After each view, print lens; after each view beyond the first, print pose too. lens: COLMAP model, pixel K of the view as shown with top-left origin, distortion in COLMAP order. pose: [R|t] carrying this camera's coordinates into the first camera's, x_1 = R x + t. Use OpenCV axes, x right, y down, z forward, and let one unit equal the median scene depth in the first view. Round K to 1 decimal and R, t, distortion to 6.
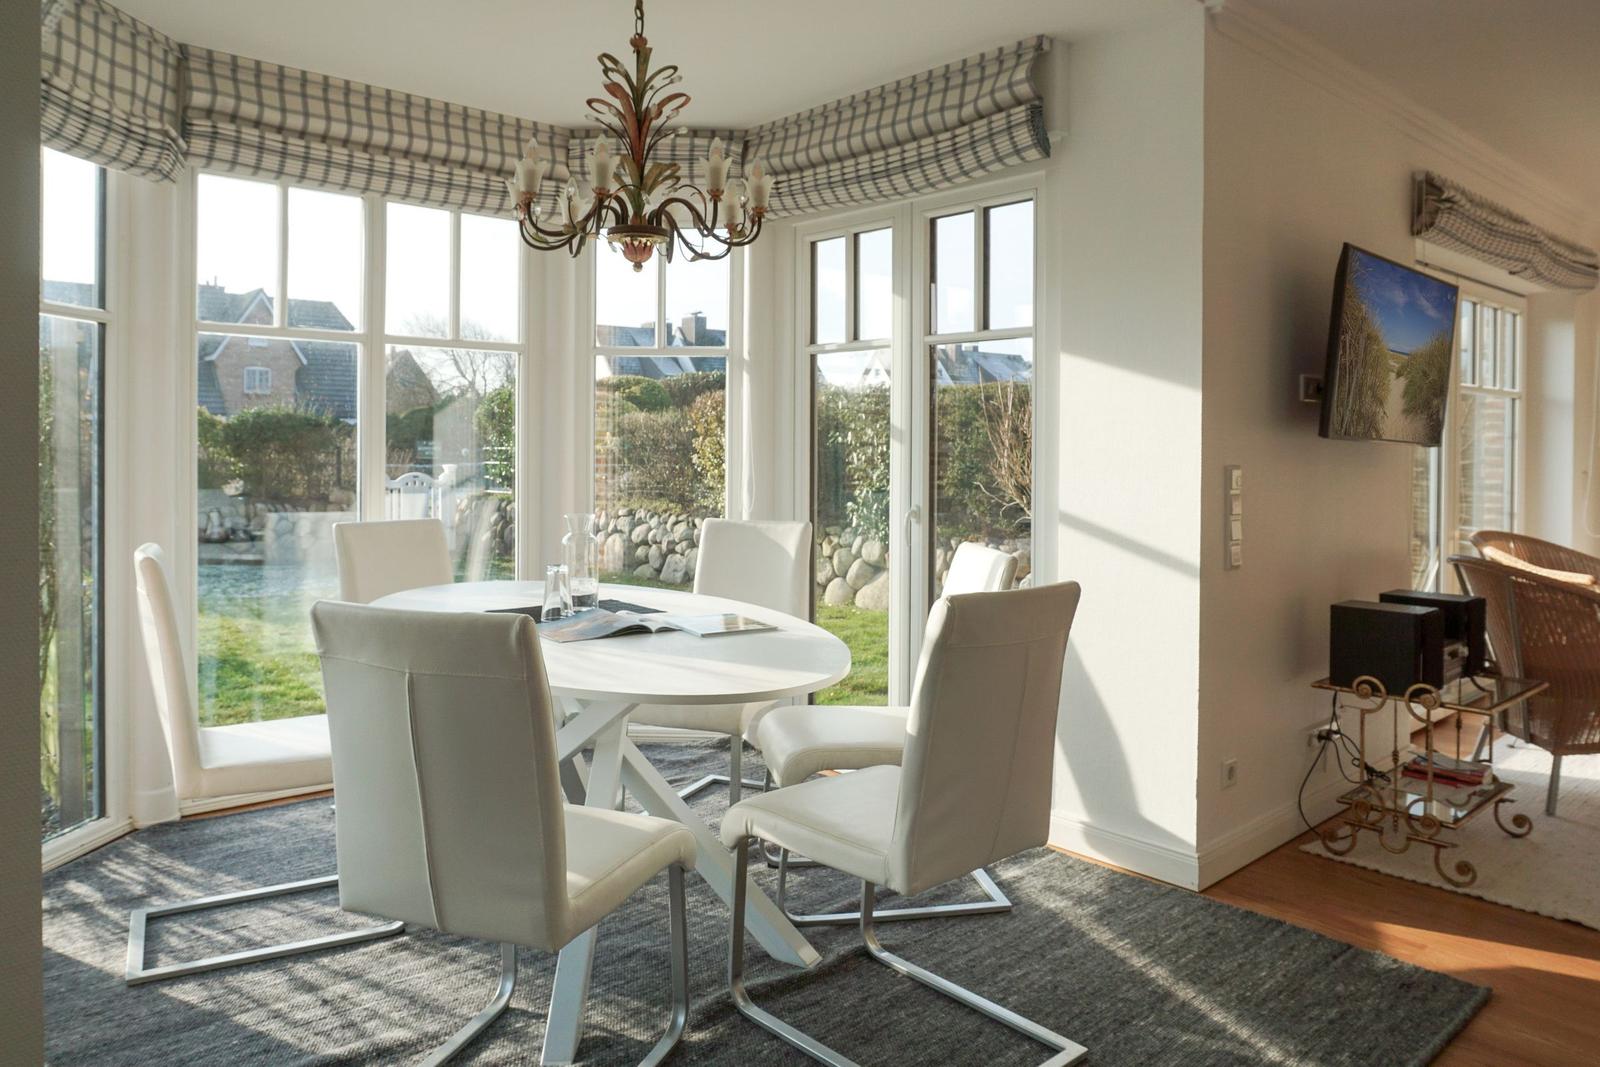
lens RADIAL K [[1104.8, 0, 799.7], [0, 1104.8, 458.8], [0, 0, 1]] dist [-0.046805, 0.032926]
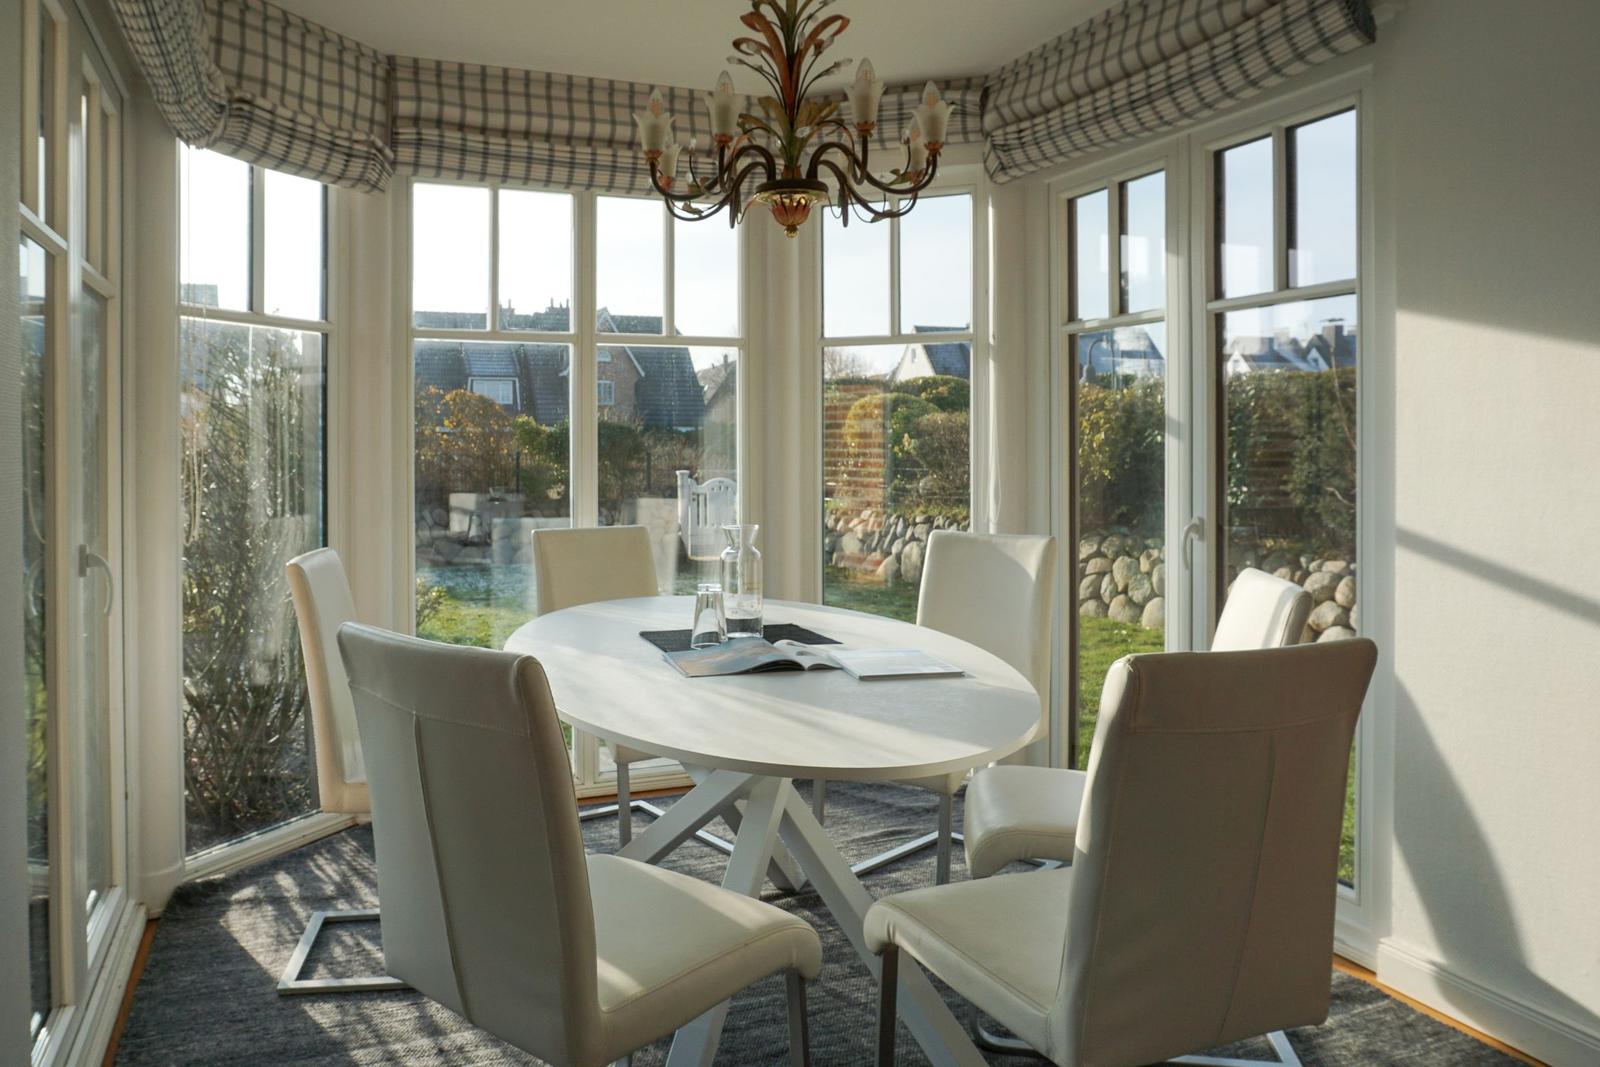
lens RADIAL K [[1034.2, 0, 797.3], [0, 1034.2, 464.5], [0, 0, 1]] dist [-0.025058, 0.004761]
pose [[0.926127, -0.006049, -0.377164, 0.141527], [0.006104, 0.999981, -0.001047, 0.003591], [0.377163, -0.001332, 0.926146, 0.253577]]
